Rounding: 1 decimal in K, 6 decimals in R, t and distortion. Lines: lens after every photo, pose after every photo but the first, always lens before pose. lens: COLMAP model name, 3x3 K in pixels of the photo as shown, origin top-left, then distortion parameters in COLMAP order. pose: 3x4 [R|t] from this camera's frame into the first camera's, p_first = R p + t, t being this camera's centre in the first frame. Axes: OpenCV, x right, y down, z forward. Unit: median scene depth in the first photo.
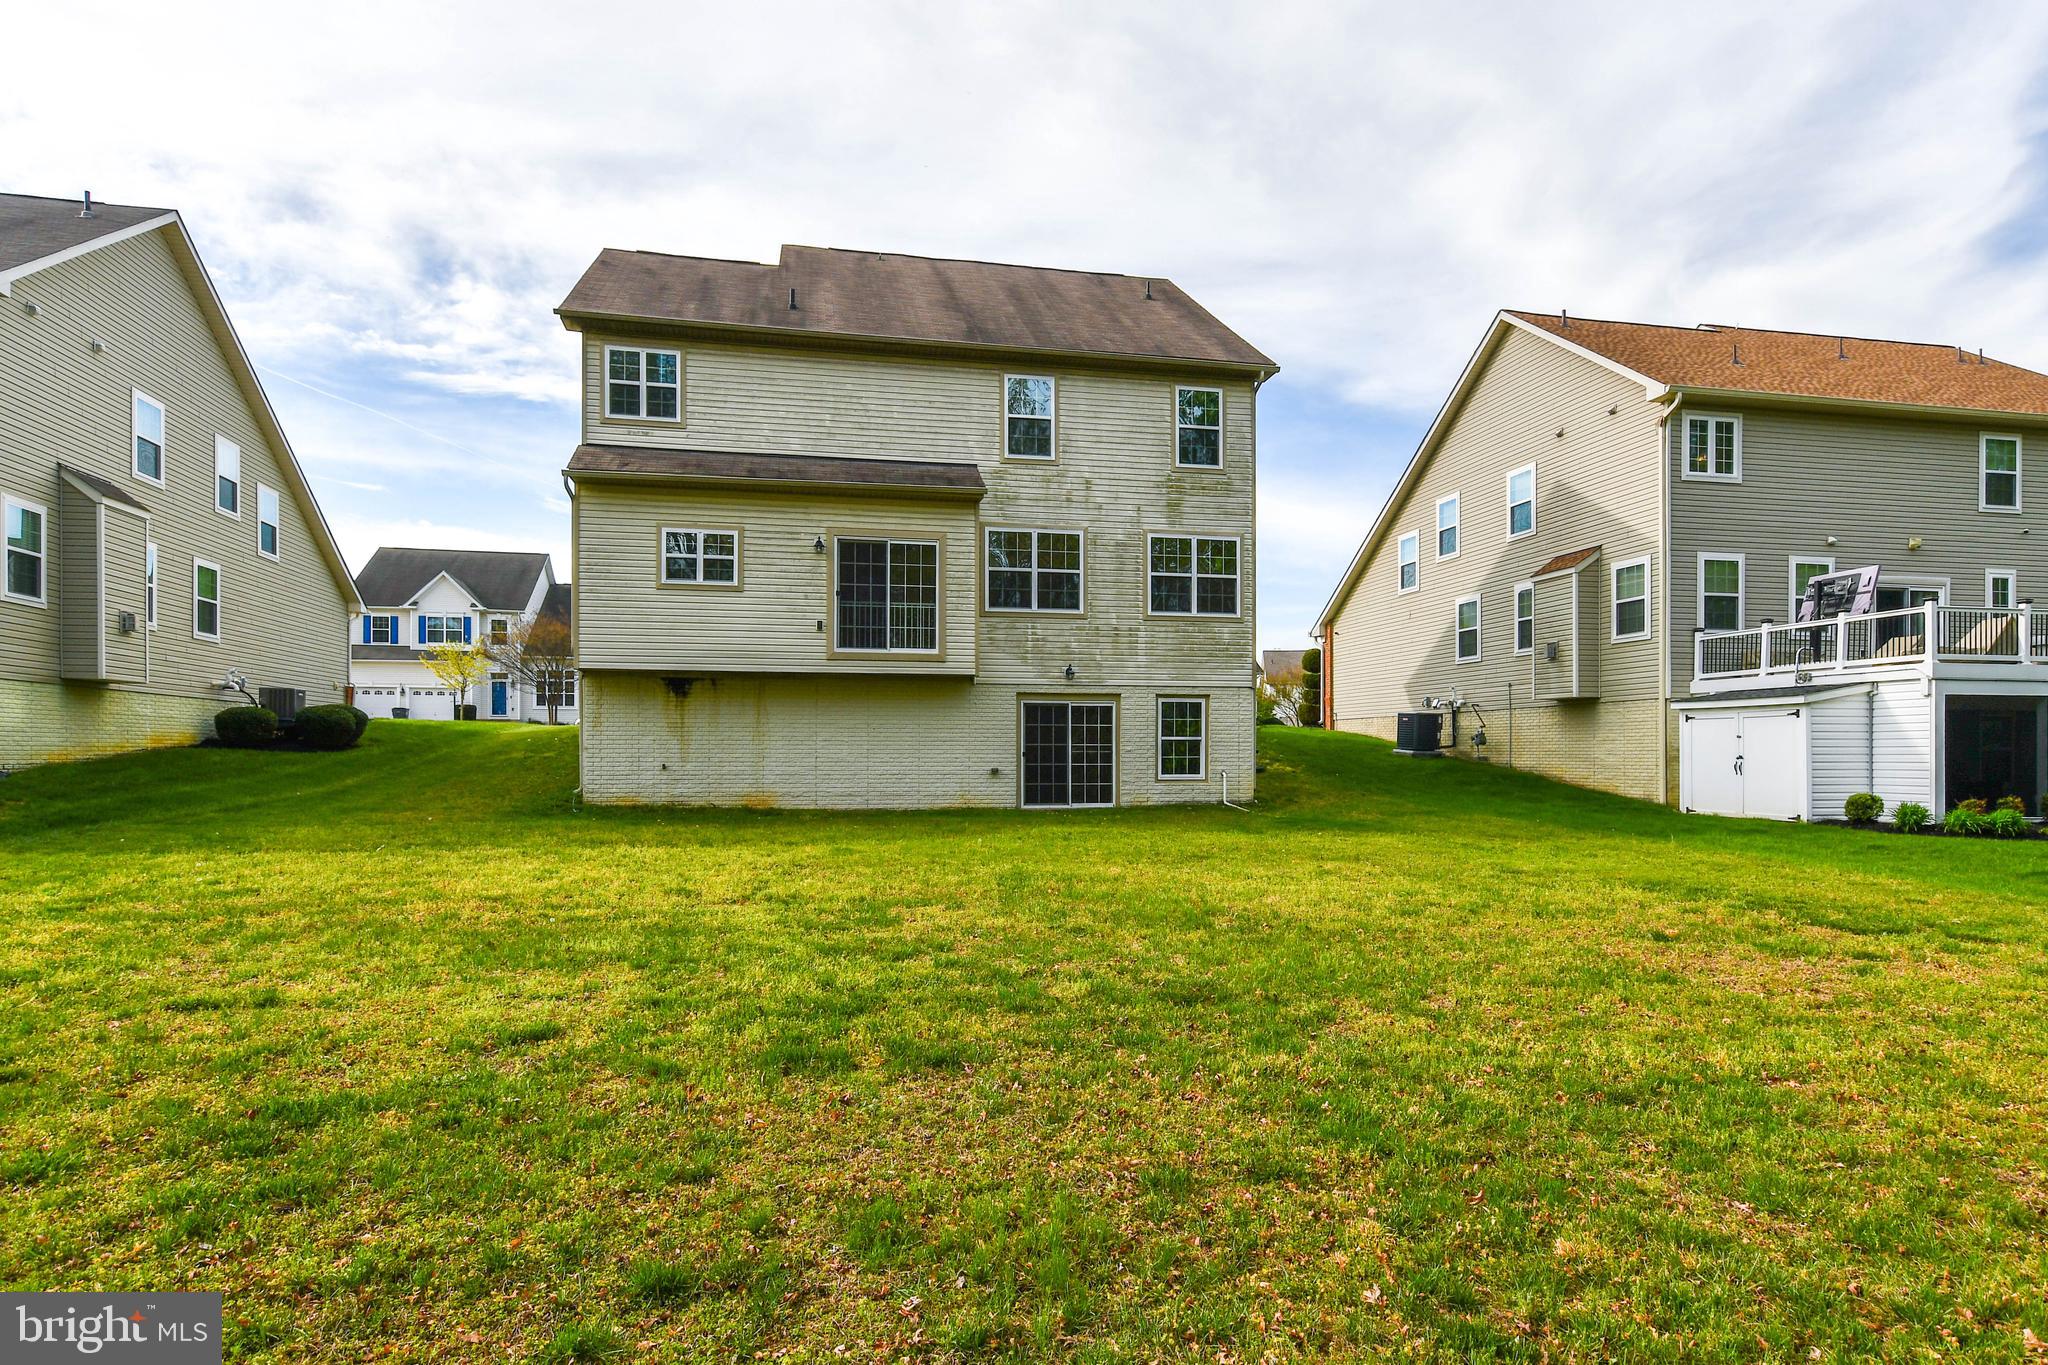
lens RADIAL K [[1098.9, 0, 1020.5], [0, 1098.9, 710.5], [0, 0, 1]] dist [0.011441, 0.002226]
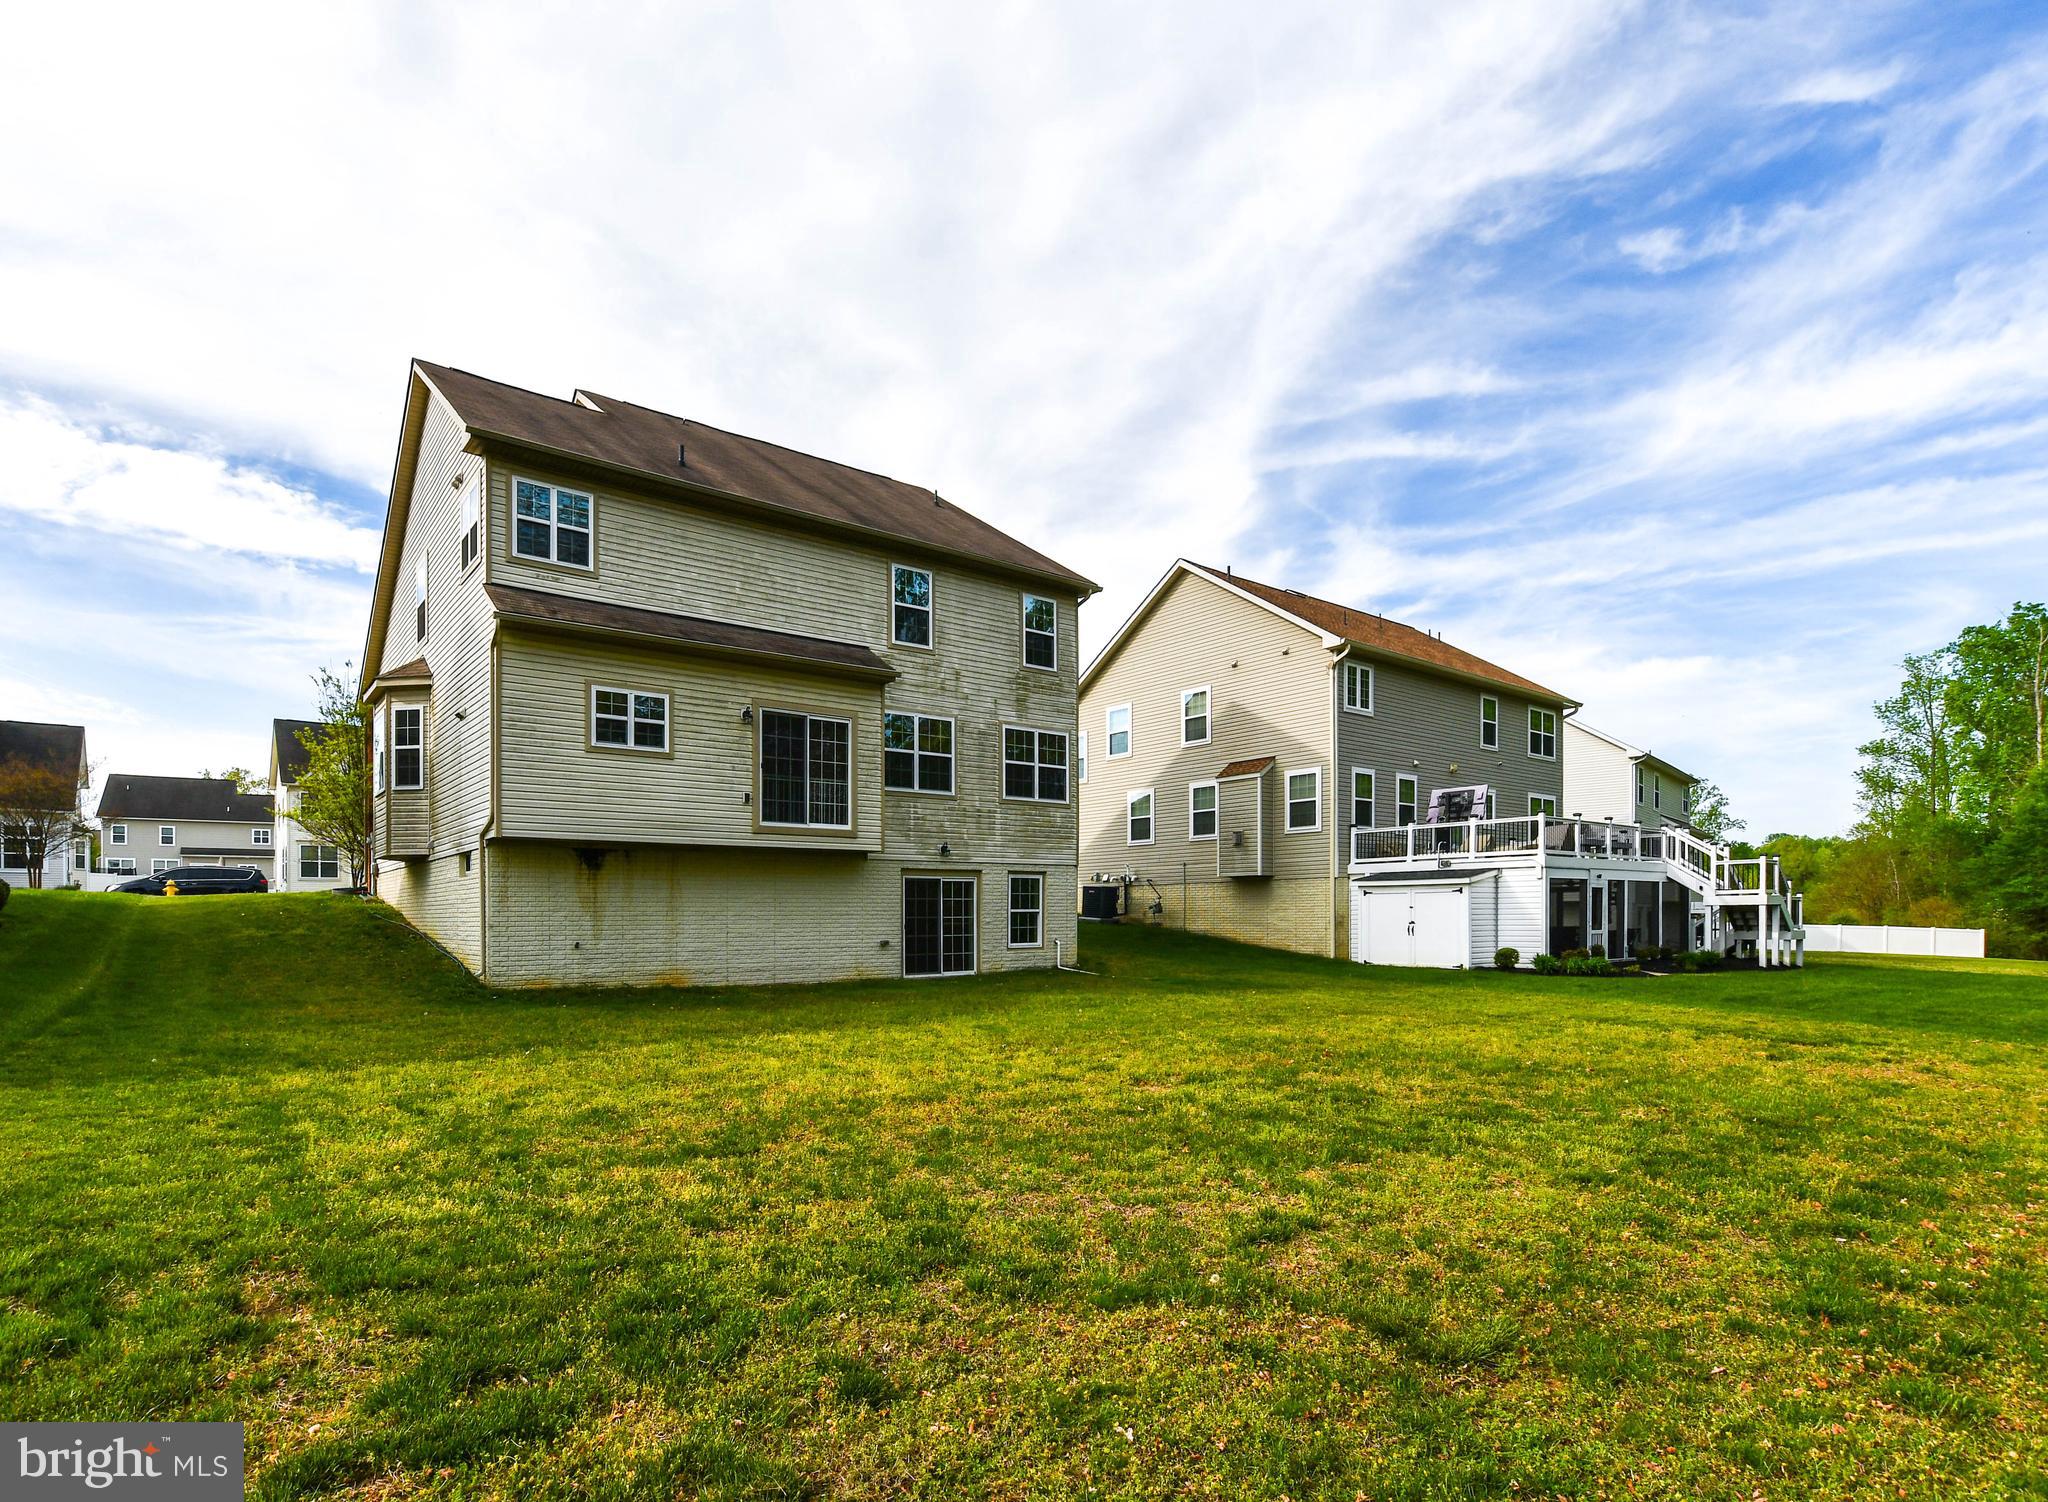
lens RADIAL K [[1004.1, 0, 900.6], [0, 1004.1, 887.4], [0, 0, 1]] dist [-0.001318, -0.000120]
pose [[0.920703, 0.003923, 0.390245, -0.374239], [-0.008311, 0.999920, 0.009556, -0.006983], [-0.390177, -0.012042, 0.920661, 0.115283]]
